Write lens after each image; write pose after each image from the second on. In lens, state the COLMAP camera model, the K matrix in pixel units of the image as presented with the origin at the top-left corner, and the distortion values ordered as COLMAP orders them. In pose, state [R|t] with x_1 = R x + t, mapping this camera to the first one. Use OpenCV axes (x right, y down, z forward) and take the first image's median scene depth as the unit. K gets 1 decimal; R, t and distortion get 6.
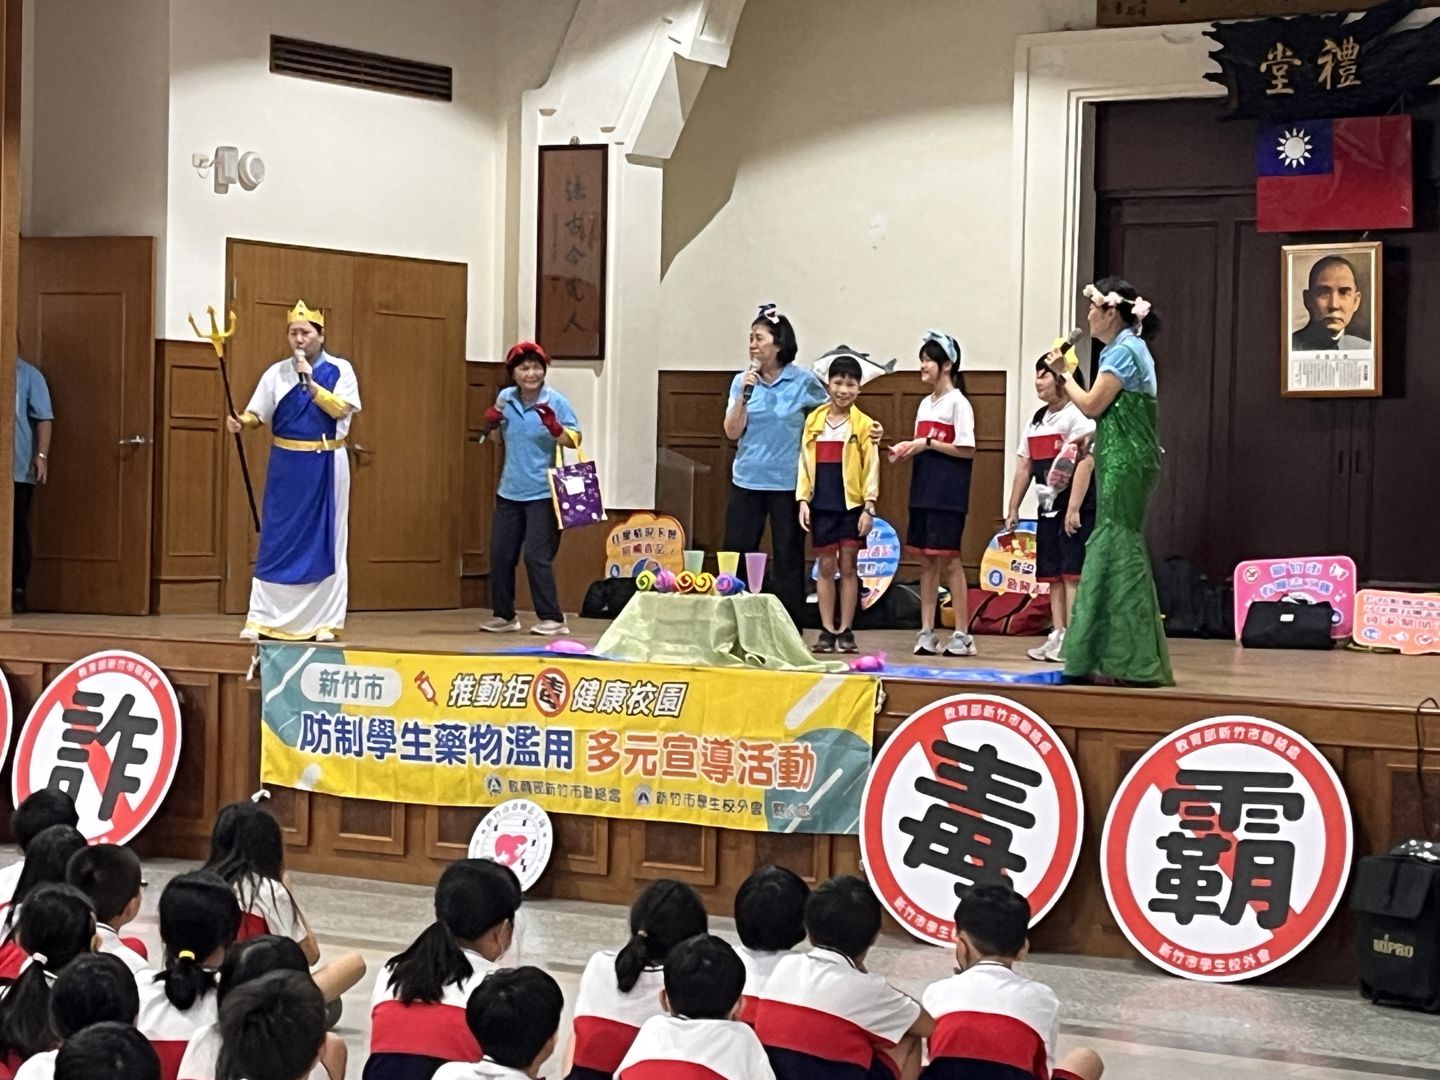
lens RADIAL K [[3476.6, 0, 695.1], [0, 3476.6, 528.8], [0, 0, 1]] dist [0.173083, 0.000000]
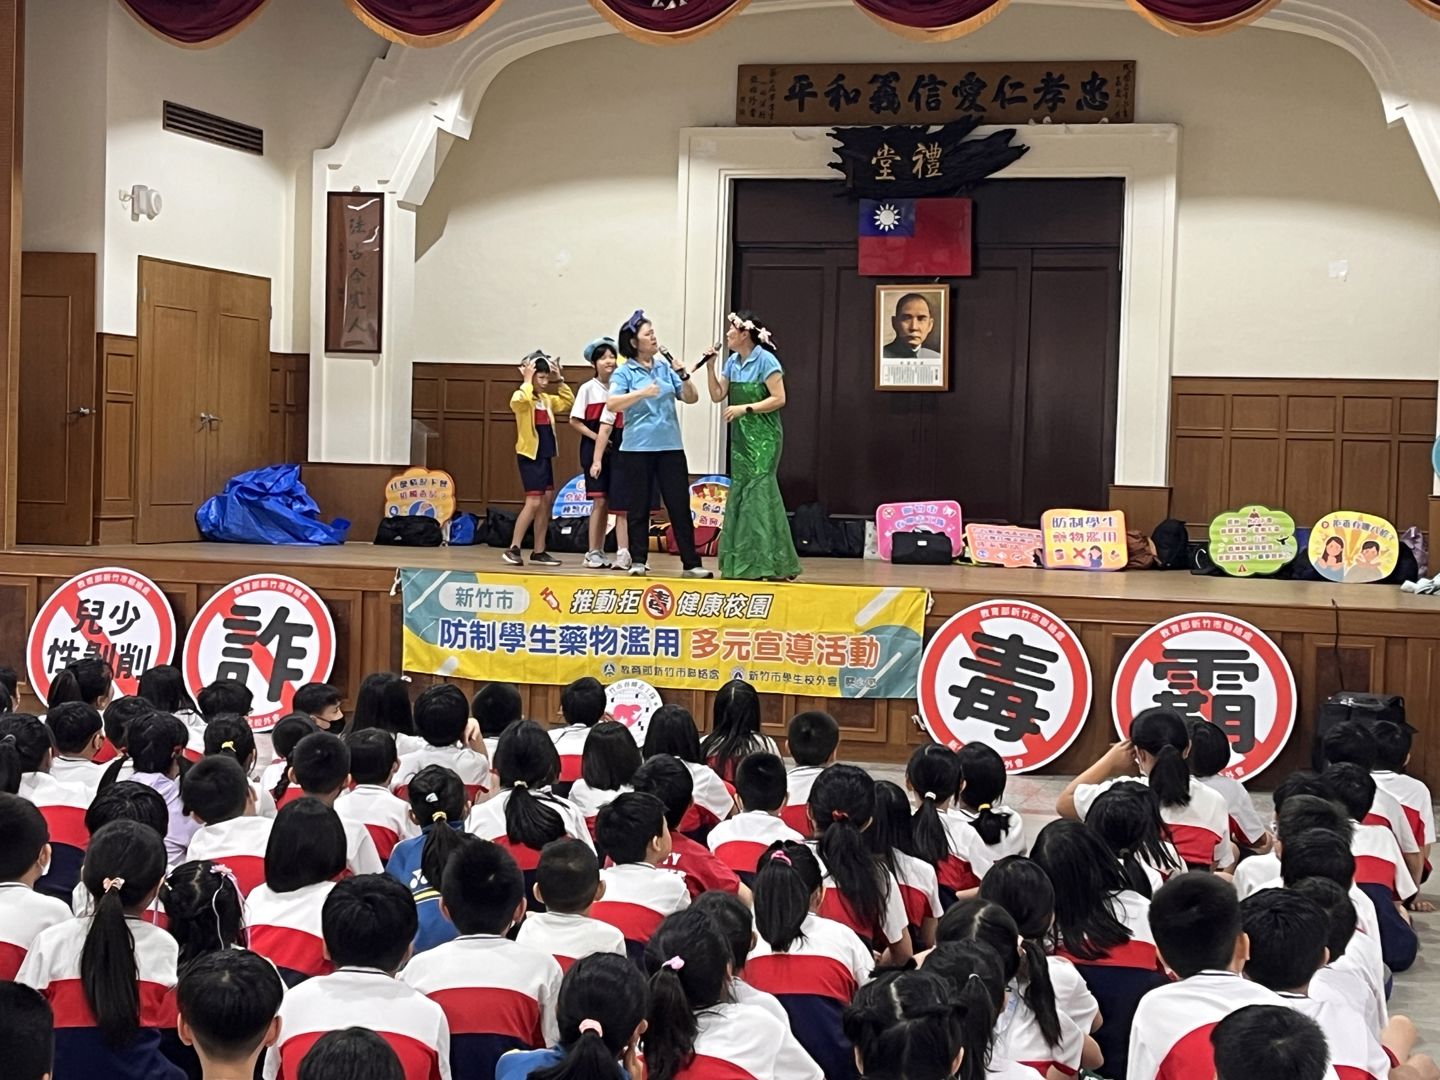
lens RADIAL K [[2567.4, 0, 714.7], [0, 2567.4, 544.8], [0, 0, 1]] dist [0.182761, 0.000000]
pose [[0.948815, -0.005376, 0.315787, -0.235364], [-0.003778, 0.999590, 0.028368, -0.003687], [-0.315810, -0.028109, 0.948406, 0.009944]]
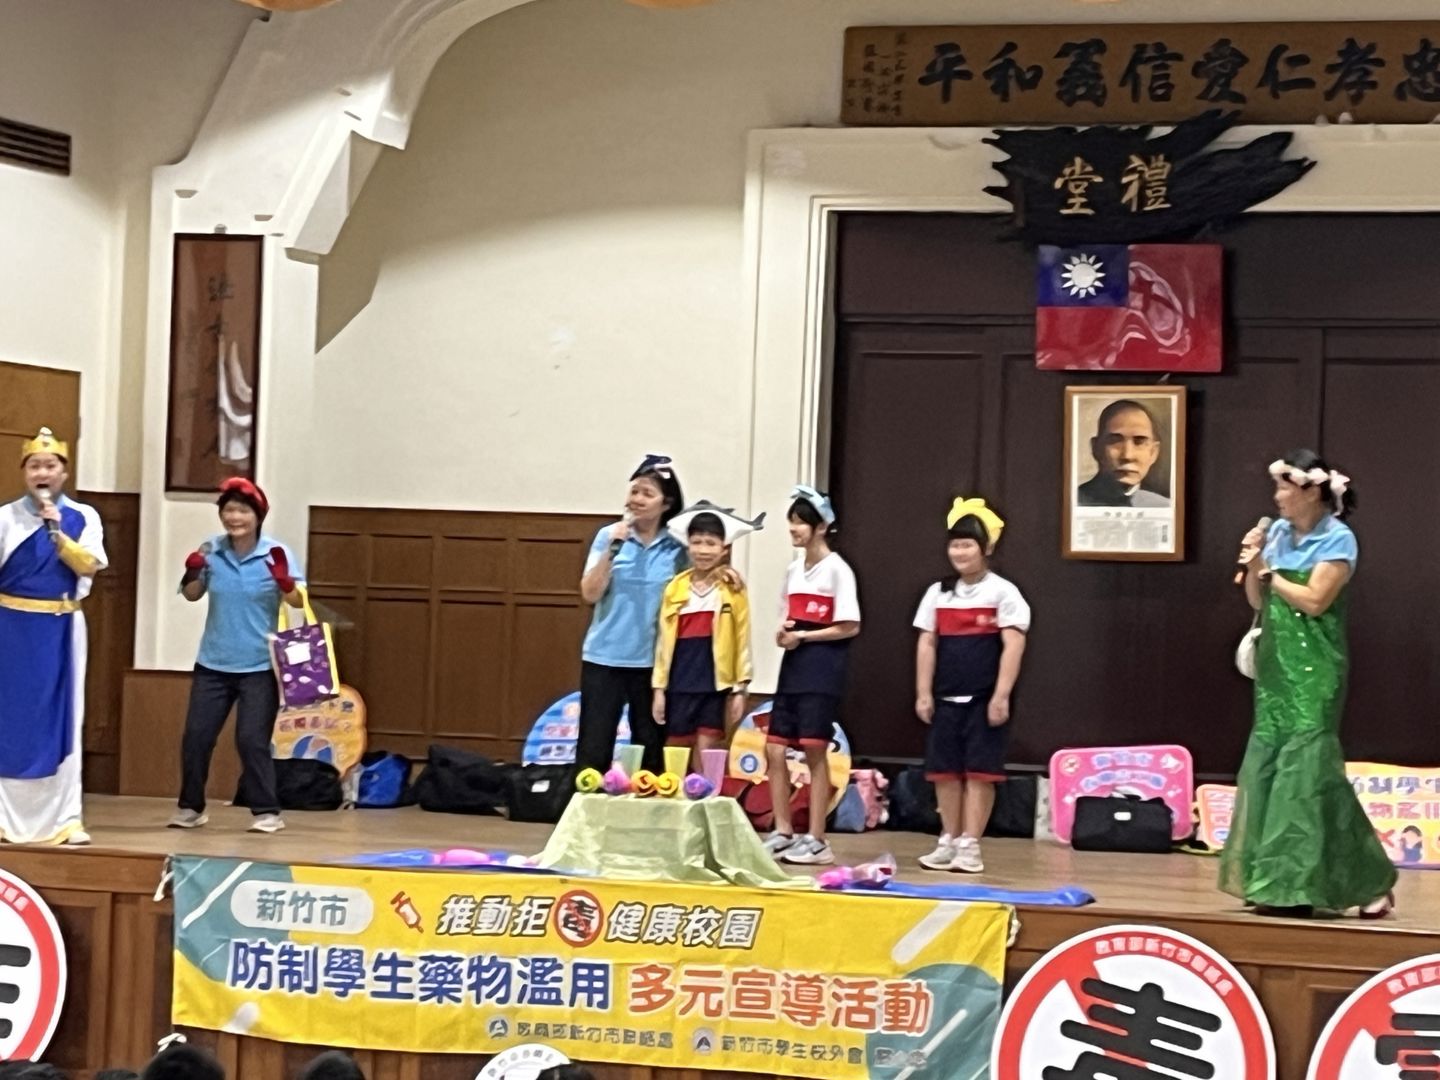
lens RADIAL K [[4301.0, 0, 683.1], [0, 4301.0, 539.6], [0, 0, 1]] dist [0.189284, 0.000000]
pose [[0.971101, 0.019840, 0.237844, -0.183238], [-0.013593, 0.999519, -0.027878, -0.011344], [-0.238282, 0.023839, 0.970903, -0.022294]]
